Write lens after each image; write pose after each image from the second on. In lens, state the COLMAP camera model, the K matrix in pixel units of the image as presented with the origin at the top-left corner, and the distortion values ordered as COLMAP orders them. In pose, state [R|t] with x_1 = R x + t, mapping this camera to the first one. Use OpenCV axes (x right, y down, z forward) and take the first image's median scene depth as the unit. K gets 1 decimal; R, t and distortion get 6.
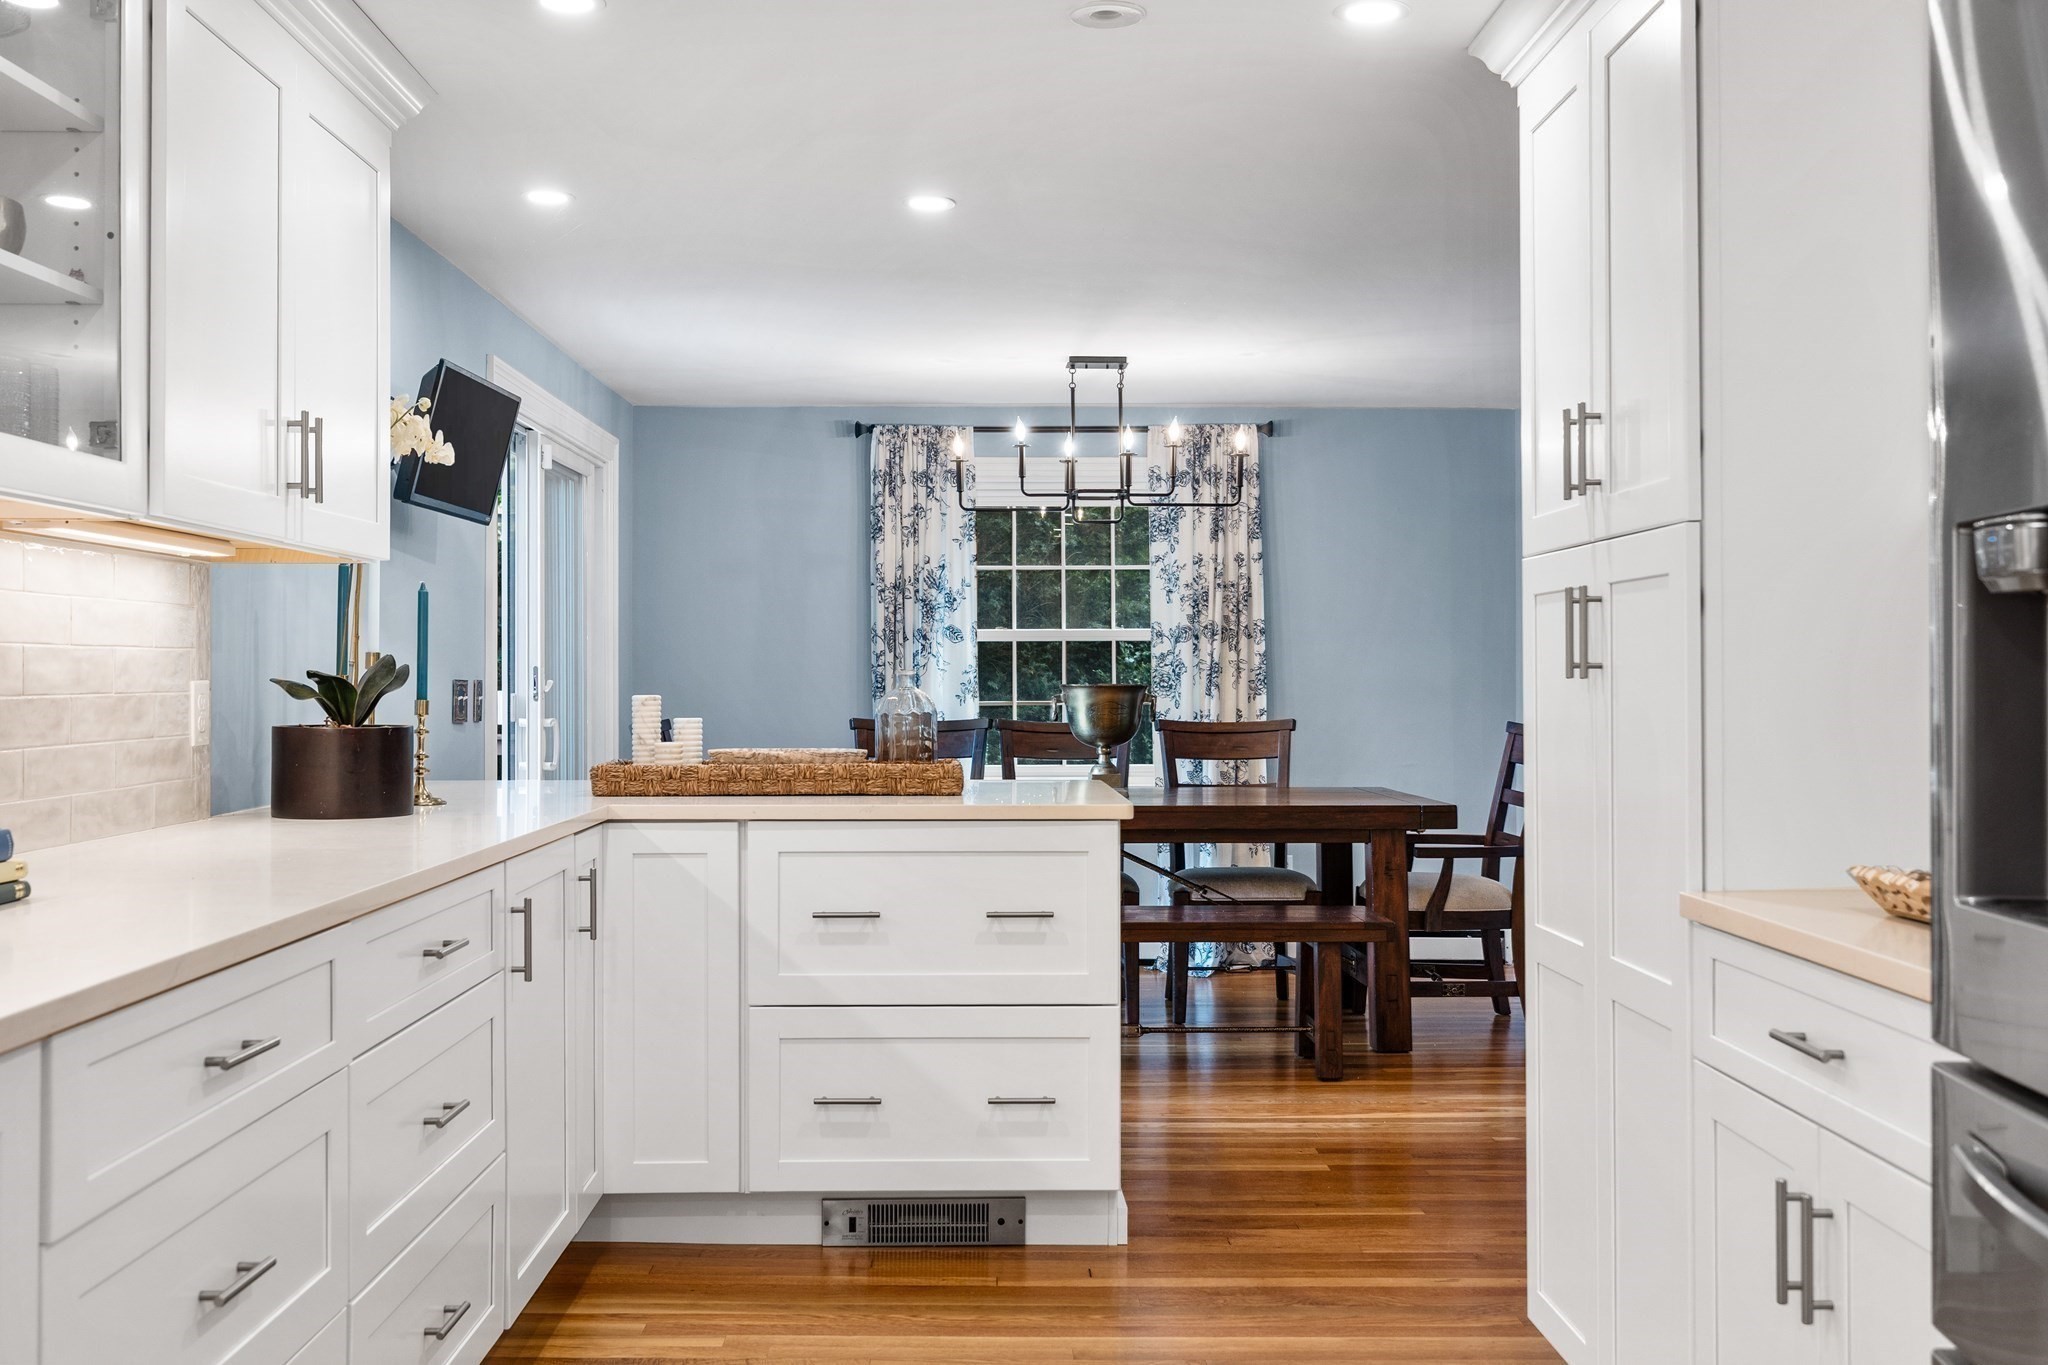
lens RADIAL K [[2062.8, 0, 1028.3], [0, 2062.8, 674.5], [0, 0, 1]] dist [0.012803, 0.000000]
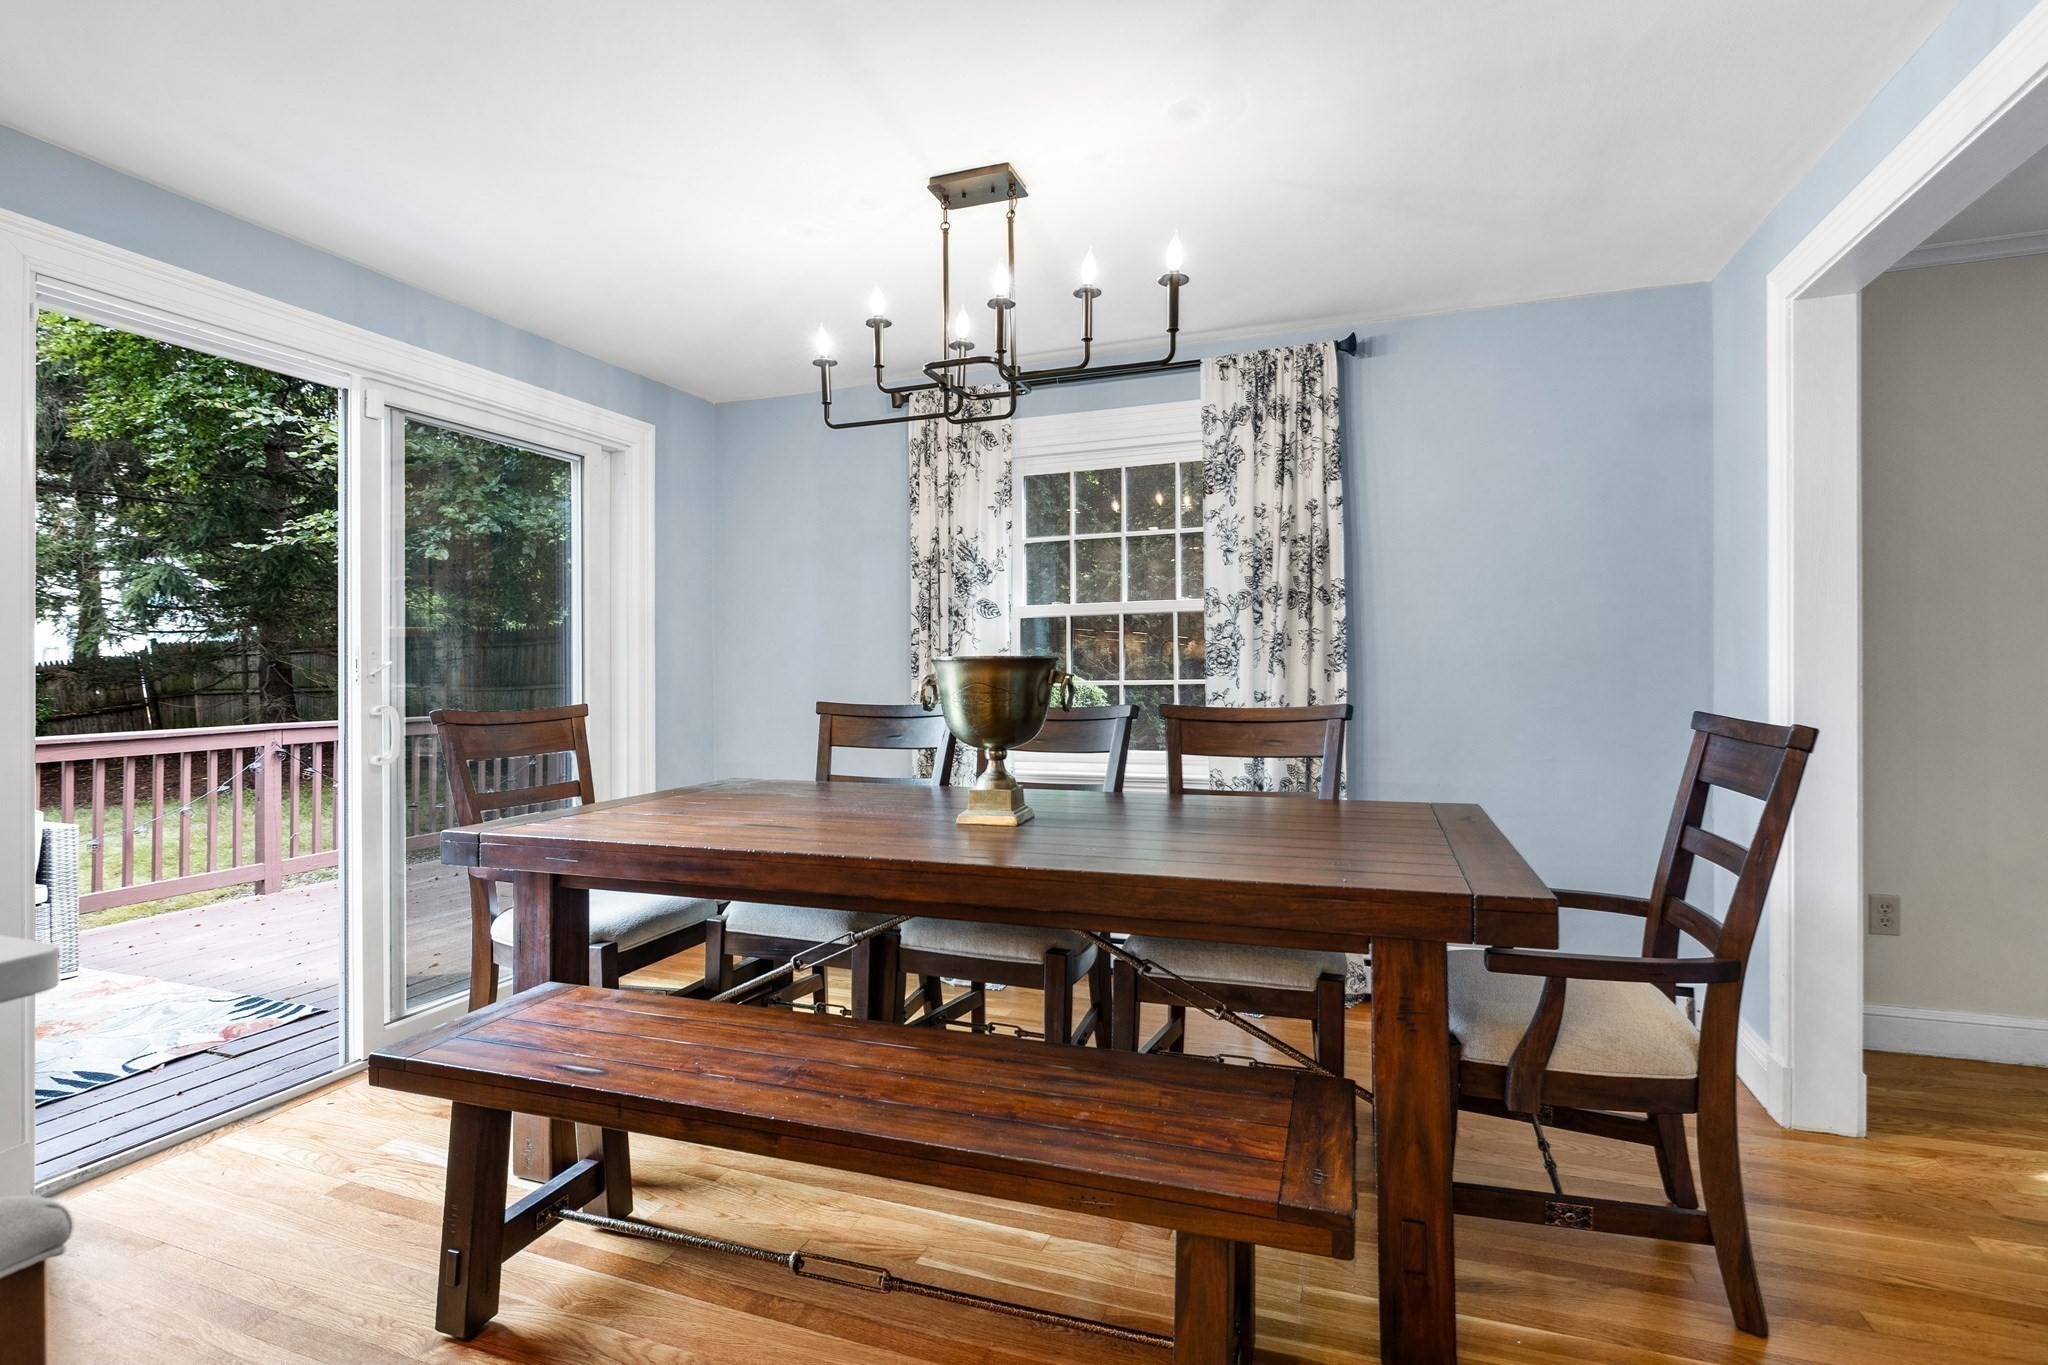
lens RADIAL K [[989.4, 0, 1015.2], [0, 989.4, 676.1], [0, 0, 1]] dist [-0.003154, 0.000958]
pose [[0.923532, -0.007096, -0.383456, 0.143820], [0.011291, 0.999898, 0.008691, 0.006742], [0.383356, -0.012356, 0.923518, 0.591805]]
